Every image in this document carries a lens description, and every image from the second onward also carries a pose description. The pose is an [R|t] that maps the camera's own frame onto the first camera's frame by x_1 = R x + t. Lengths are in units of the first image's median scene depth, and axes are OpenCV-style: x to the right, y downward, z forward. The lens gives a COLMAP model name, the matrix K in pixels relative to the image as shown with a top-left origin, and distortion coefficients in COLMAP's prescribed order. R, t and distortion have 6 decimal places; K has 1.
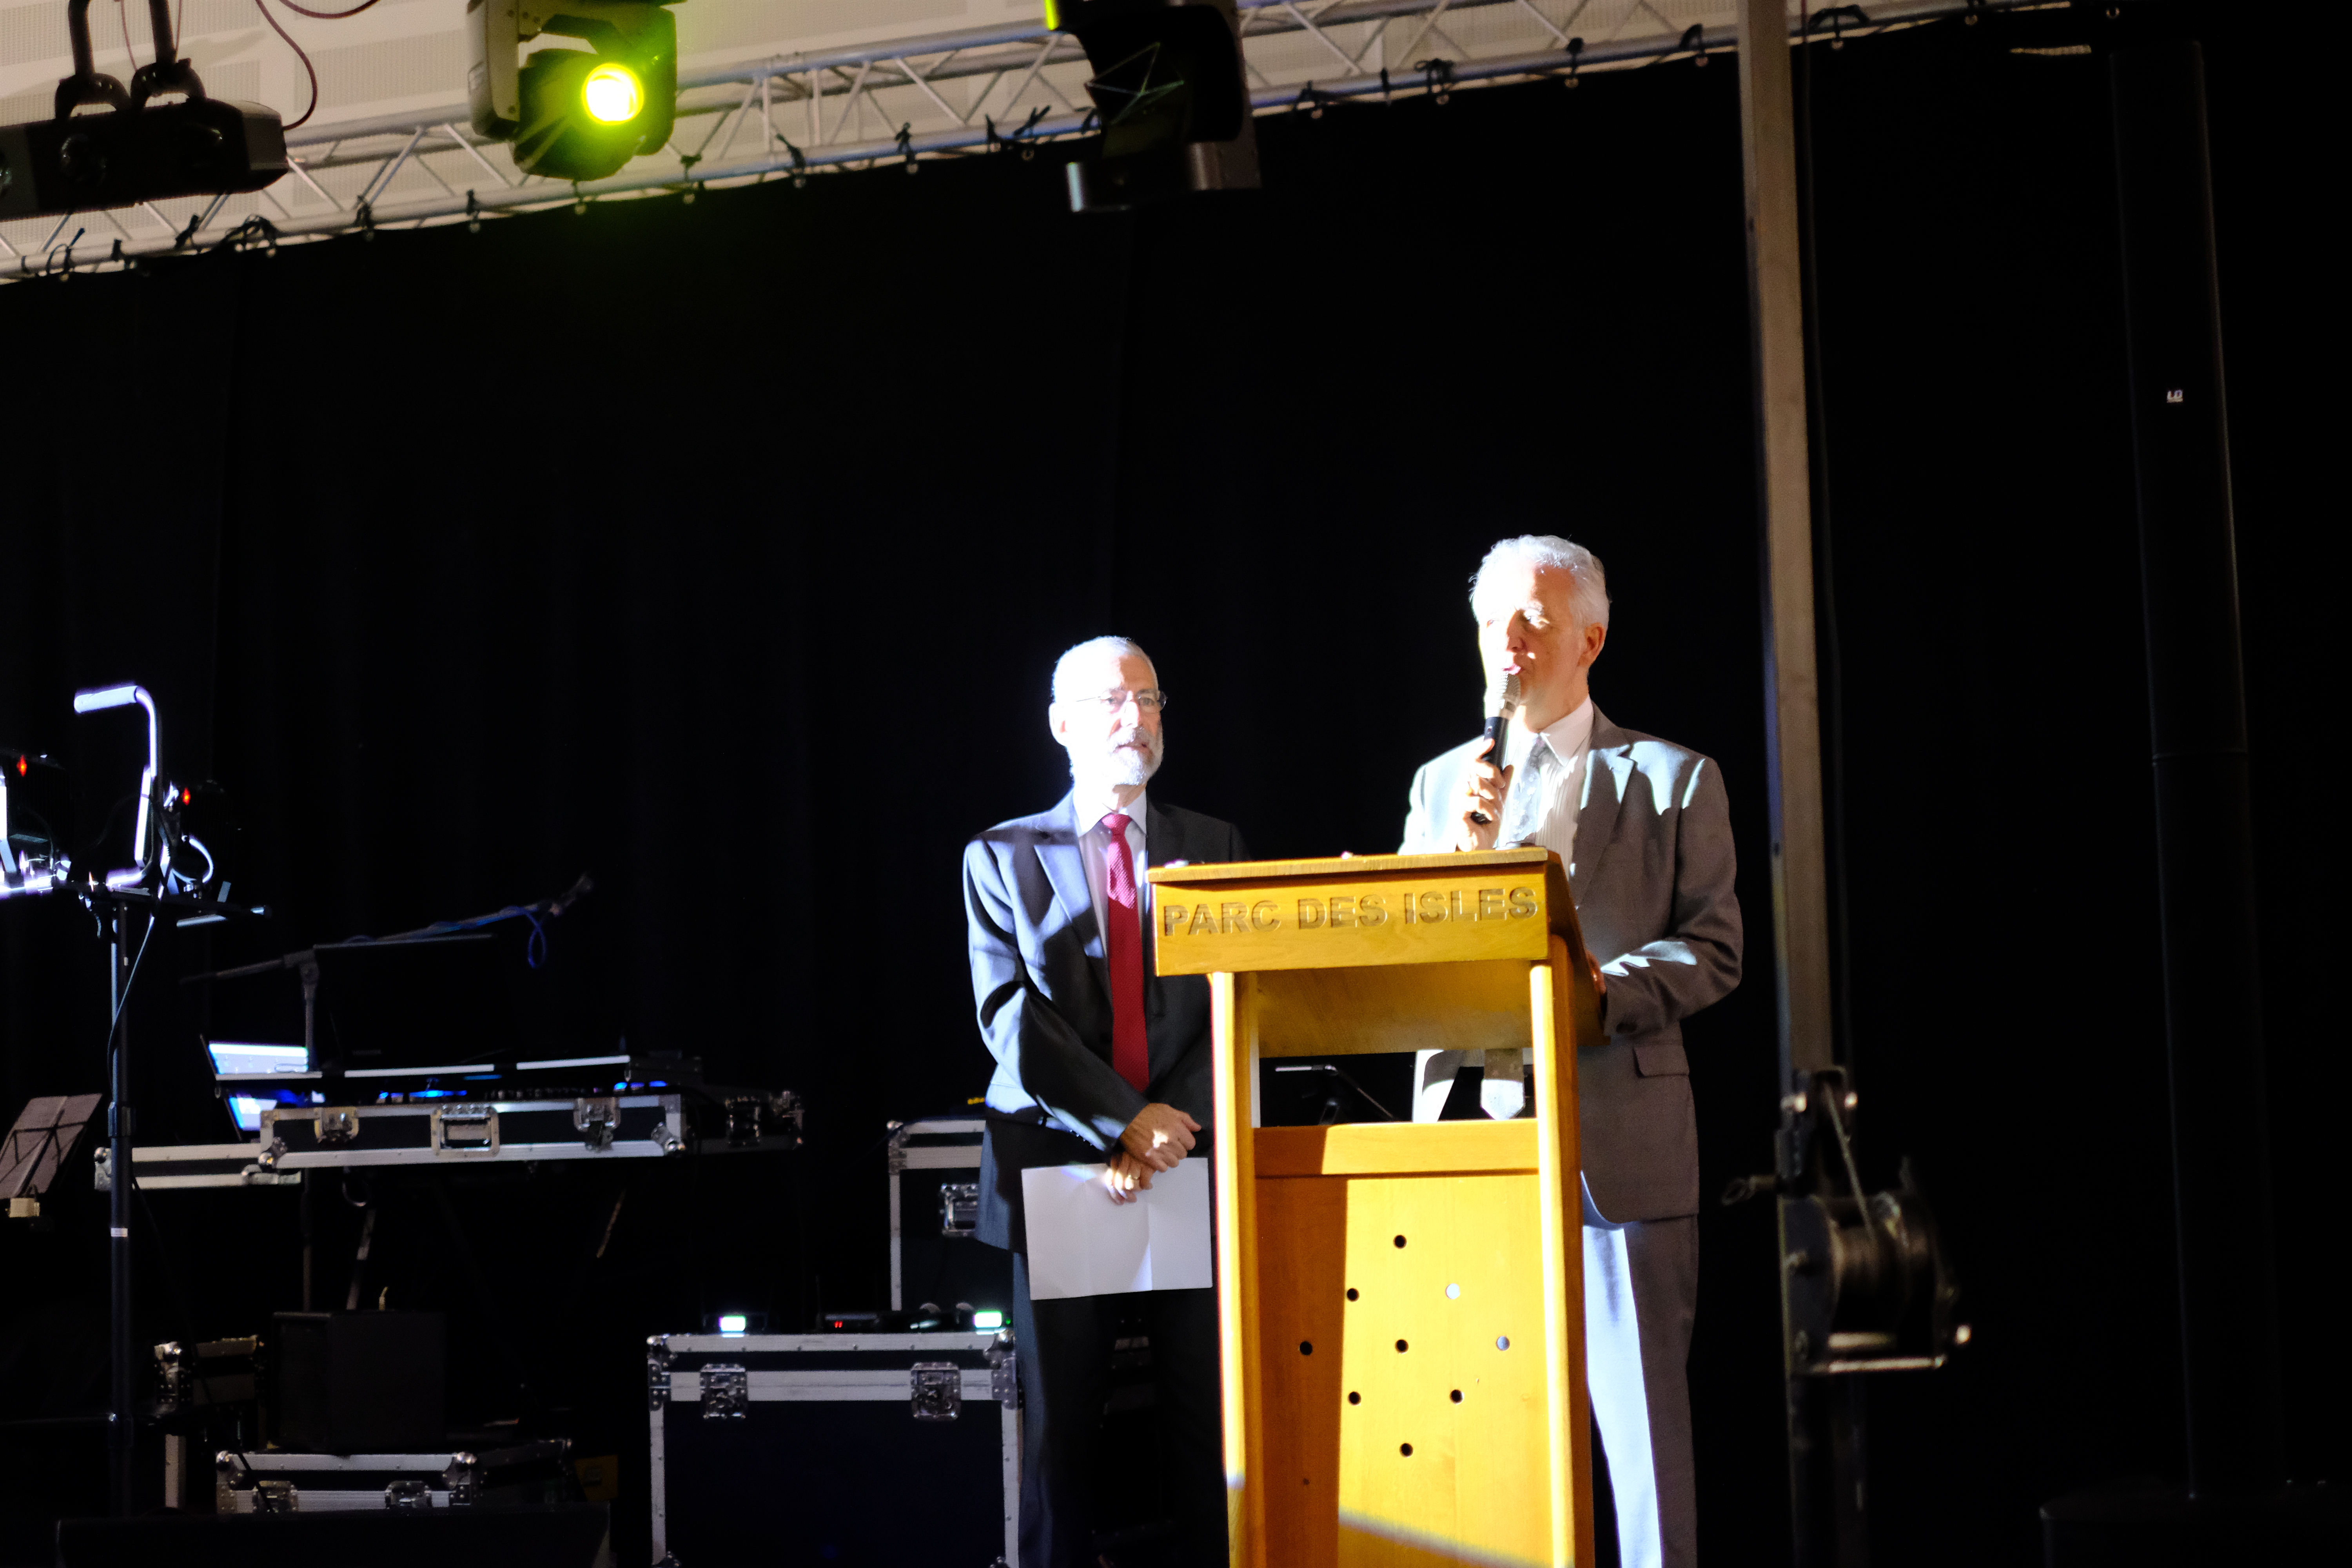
lens RADIAL K [[3630.0, 0, 1176.0], [0, 3630.0, 784.0], [0, 0, 1]] dist [-0.012869, -0.000618]
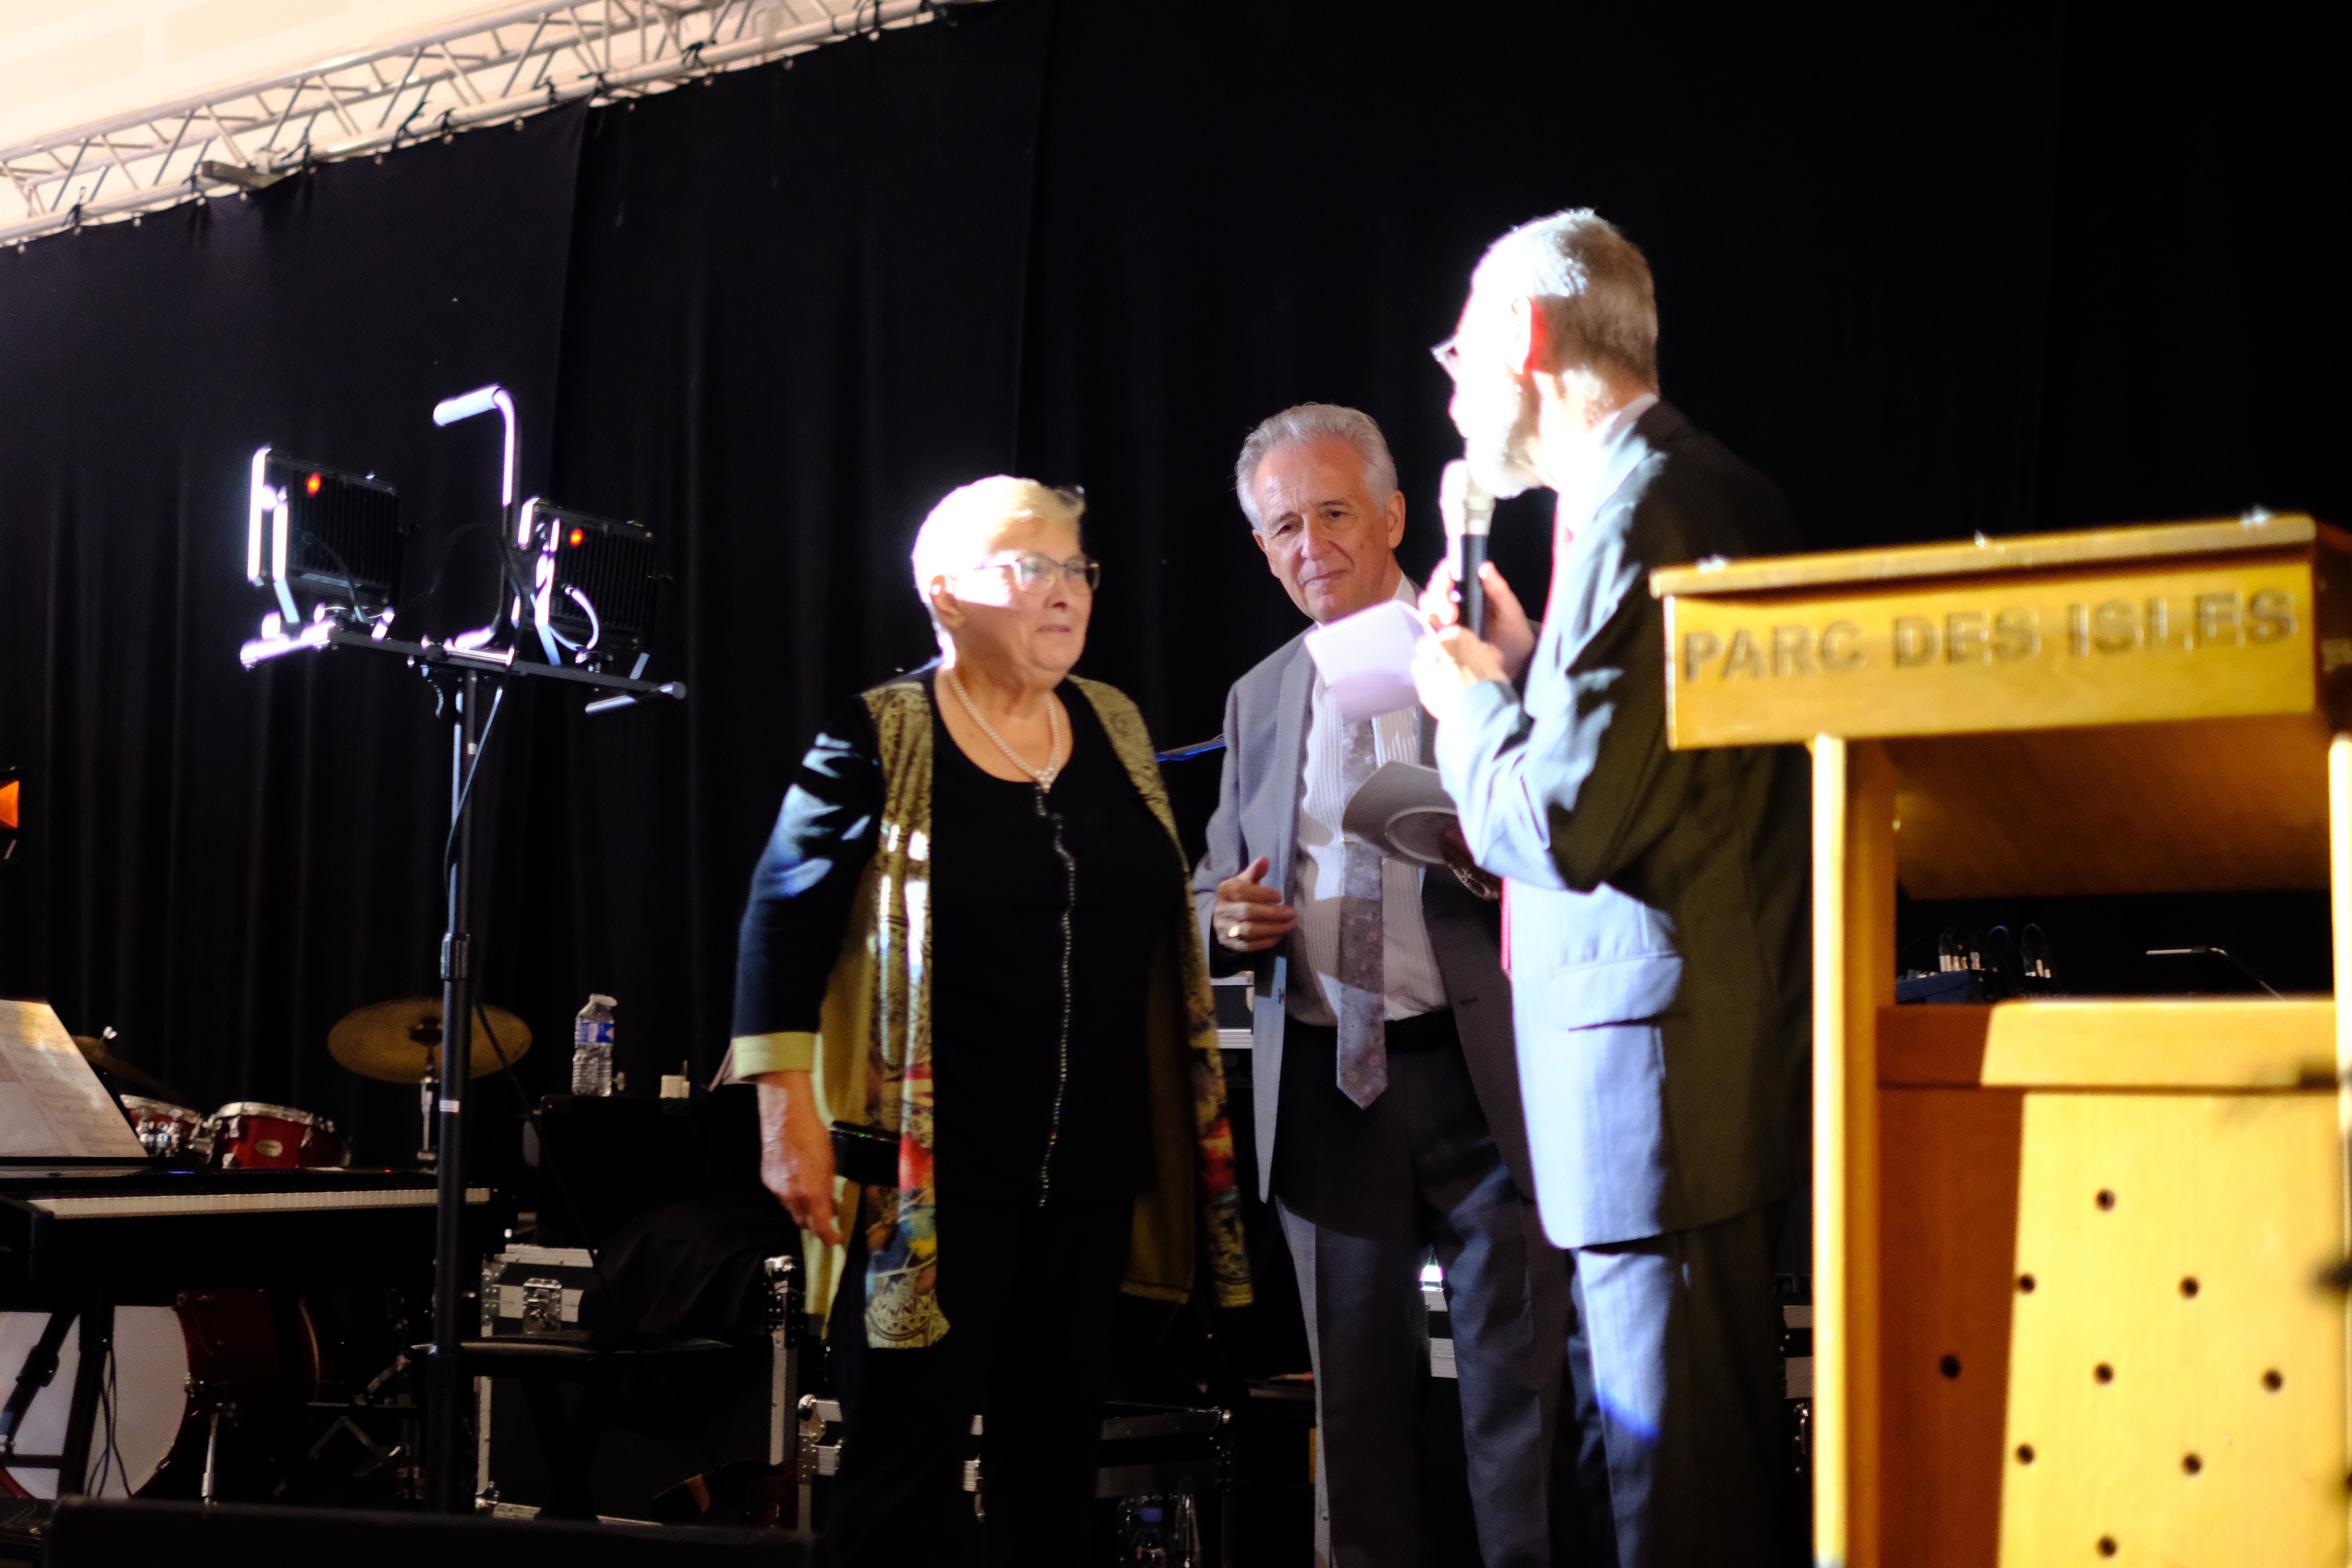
lens RADIAL K [[3630.0, 0, 1176.0], [0, 3630.0, 784.0], [0, 0, 1]] dist [-0.012869, -0.000618]
pose [[0.939735, 0.012166, -0.341687, 0.103056], [-0.006483, 0.999821, 0.017767, 0.040330], [0.341842, -0.014481, 0.939646, 0.326214]]
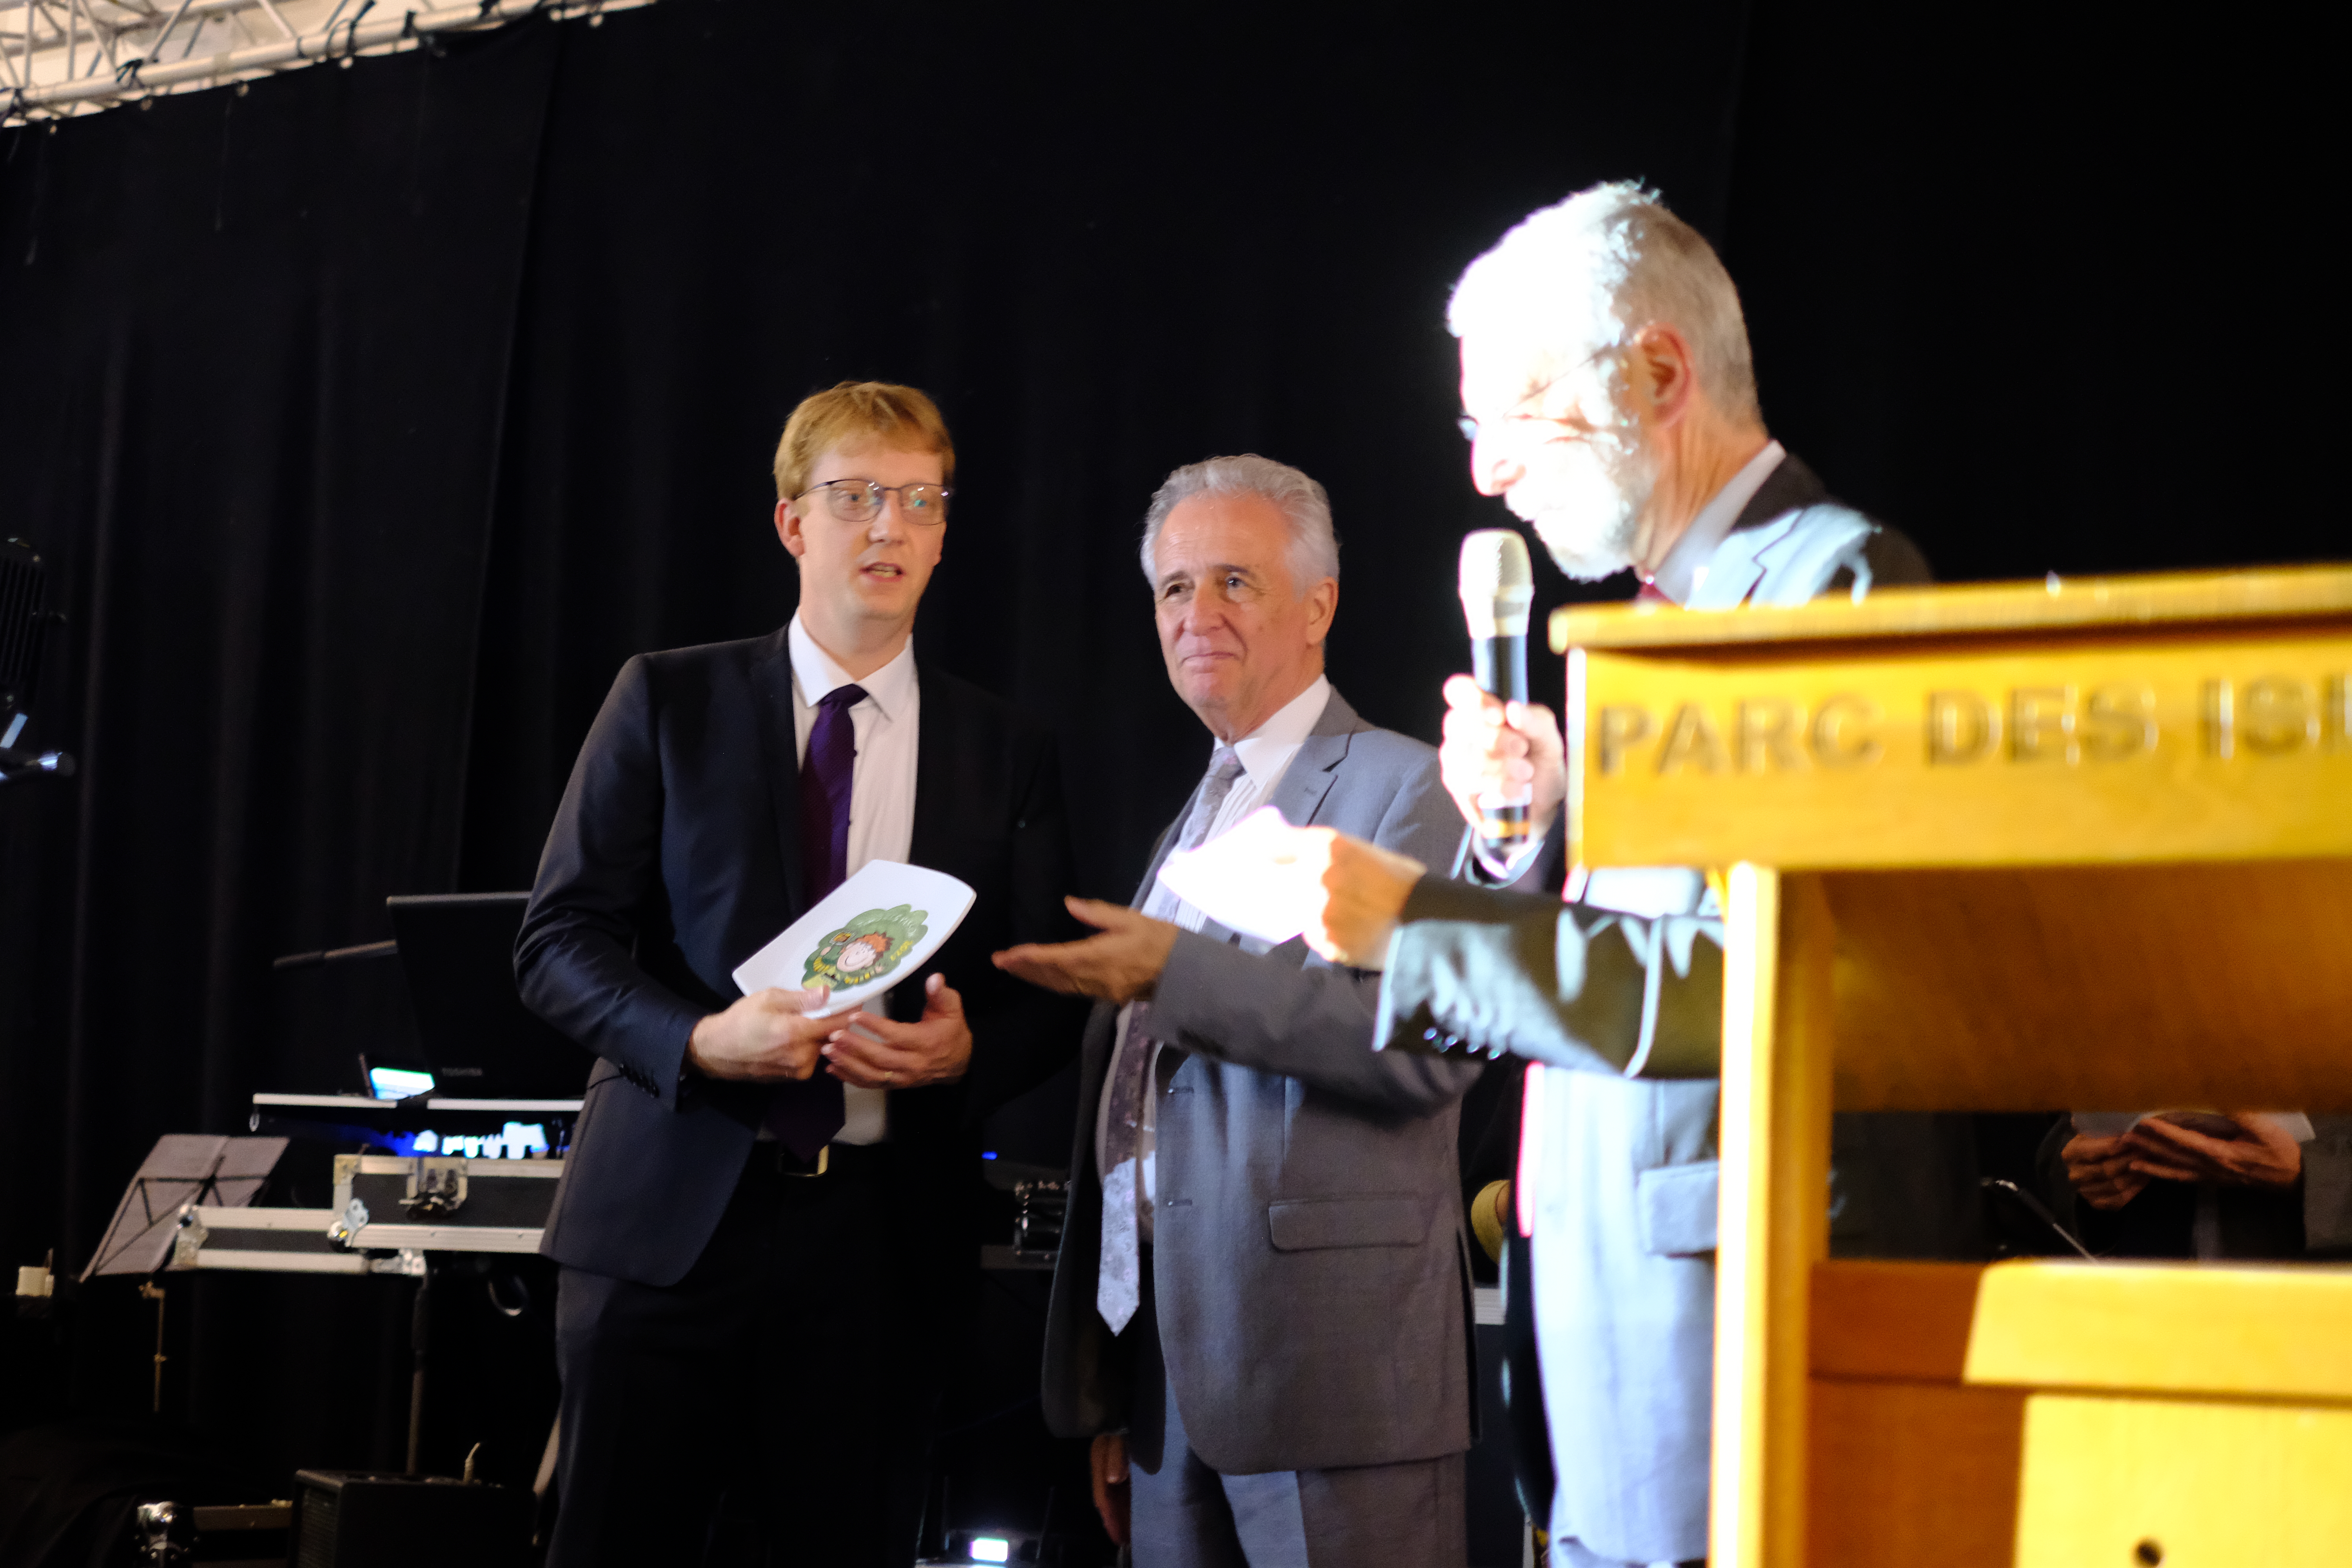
lens RADIAL K [[3630.0, 0, 1176.0], [0, 3630.0, 784.0], [0, 0, 1]] dist [-0.012869, -0.000618]
pose [[0.980918, 0.042832, -0.189643, 0.023281], [-0.050873, 0.997992, -0.037734, 0.050182], [0.187646, 0.046662, 0.981128, 0.481283]]
